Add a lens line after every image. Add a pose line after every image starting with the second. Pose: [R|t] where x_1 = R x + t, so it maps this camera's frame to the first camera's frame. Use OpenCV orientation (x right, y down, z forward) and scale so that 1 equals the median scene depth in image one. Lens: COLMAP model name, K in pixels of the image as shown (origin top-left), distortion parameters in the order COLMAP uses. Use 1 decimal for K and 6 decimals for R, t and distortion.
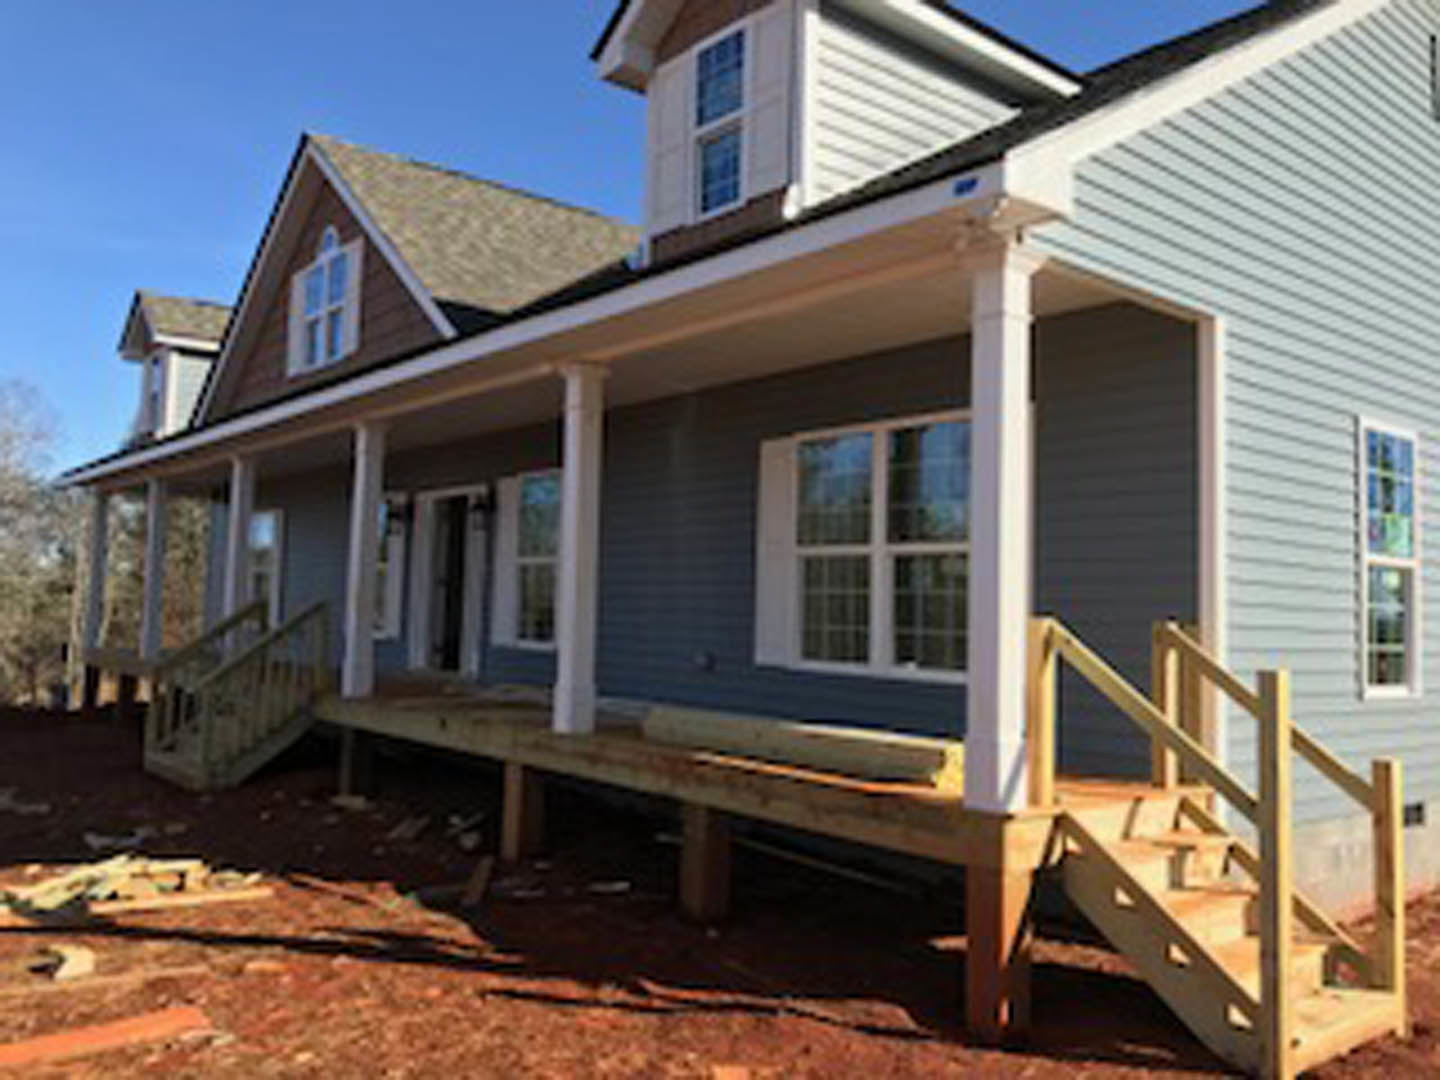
lens RADIAL K [[1167.2, 0, 721.0], [0, 1167.2, 531.0], [0, 0, 1]] dist [0.014130, 0.001288]
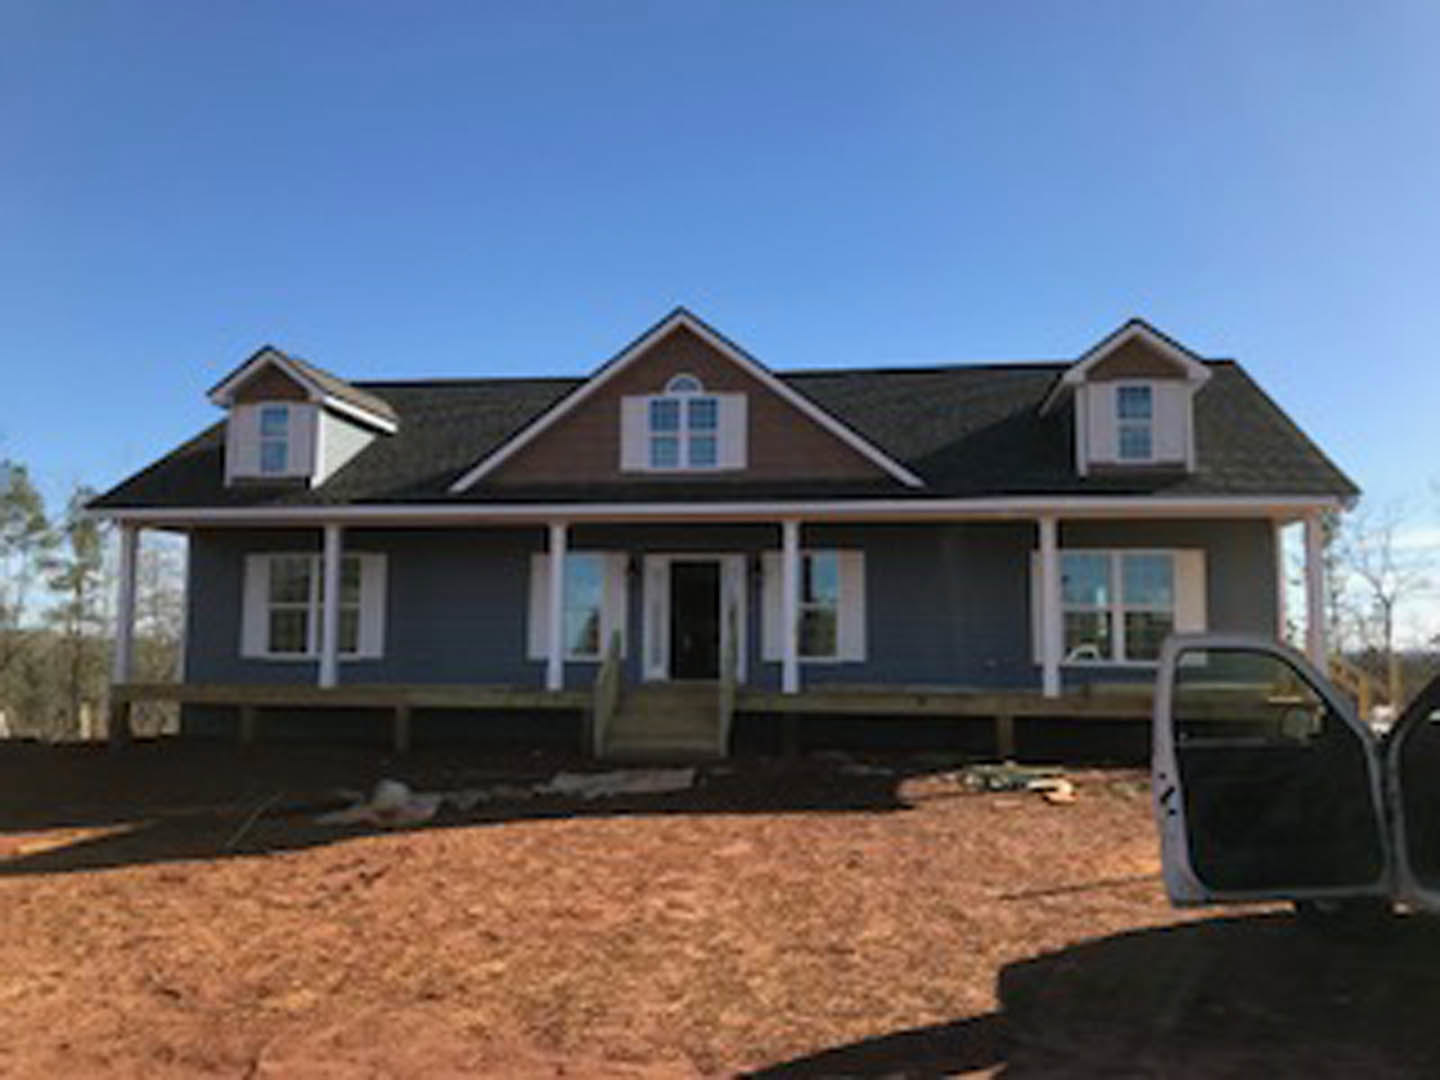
lens RADIAL K [[1172.6, 0, 703.9], [0, 1172.6, 529.8], [0, 0, 1]] dist [0.018557, 0.001636]
pose [[0.753644, 0.047311, 0.655578, -1.943259], [-0.032830, 0.998871, -0.034344, -0.030750], [-0.656462, 0.004361, 0.754346, -0.161534]]
